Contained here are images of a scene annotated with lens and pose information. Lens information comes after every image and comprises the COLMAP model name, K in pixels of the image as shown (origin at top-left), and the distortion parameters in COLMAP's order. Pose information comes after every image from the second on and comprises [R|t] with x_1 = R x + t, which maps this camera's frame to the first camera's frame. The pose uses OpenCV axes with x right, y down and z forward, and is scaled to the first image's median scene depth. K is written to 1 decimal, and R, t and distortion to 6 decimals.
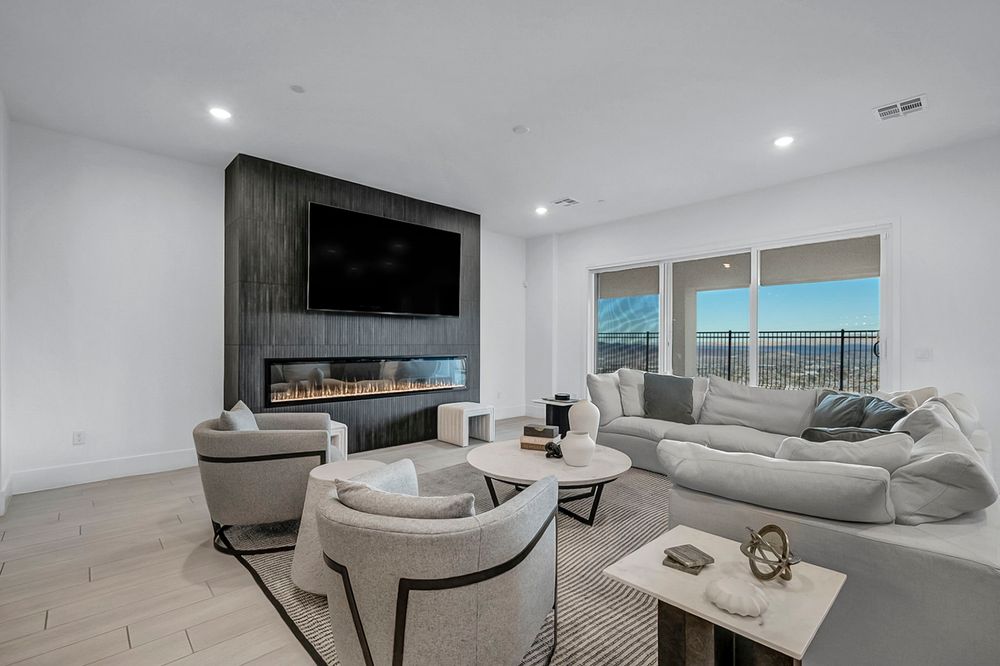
lens RADIAL K [[498.1, 0, 499.1], [0, 498.1, 339.4], [0, 0, 1]] dist [-0.001011, -0.000094]
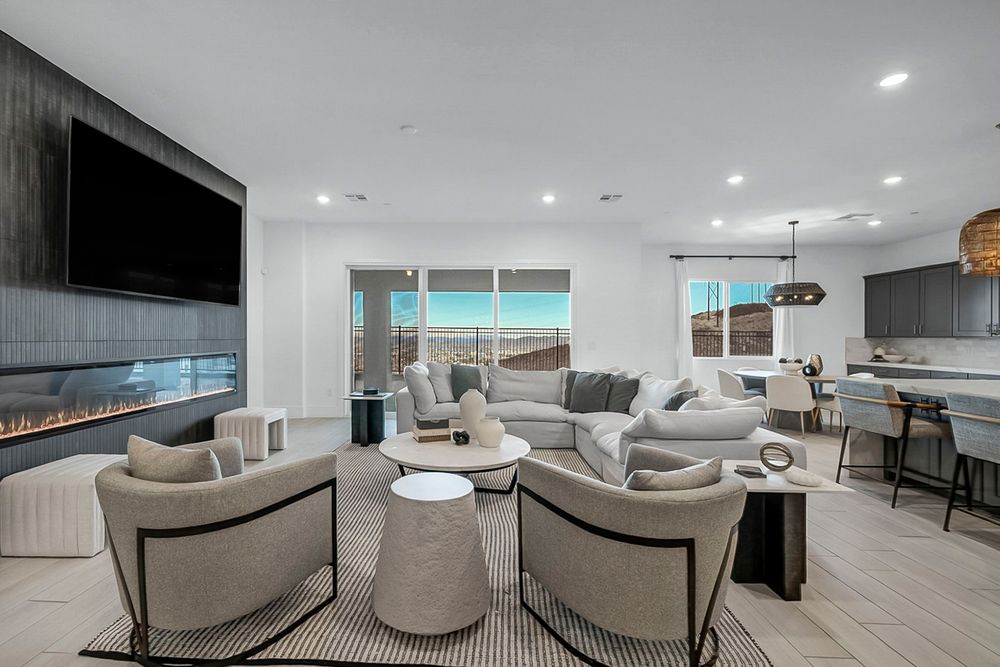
lens RADIAL K [[462.4, 0, 500.0], [0, 462.4, 333.5], [0, 0, 1]] dist [0.000365, 0.000159]
pose [[0.661721, 0.010068, 0.749683, -0.408549], [-0.014961, 0.999888, -0.000223, -0.005803], [-0.749601, -0.011069, 0.661797, 0.176563]]
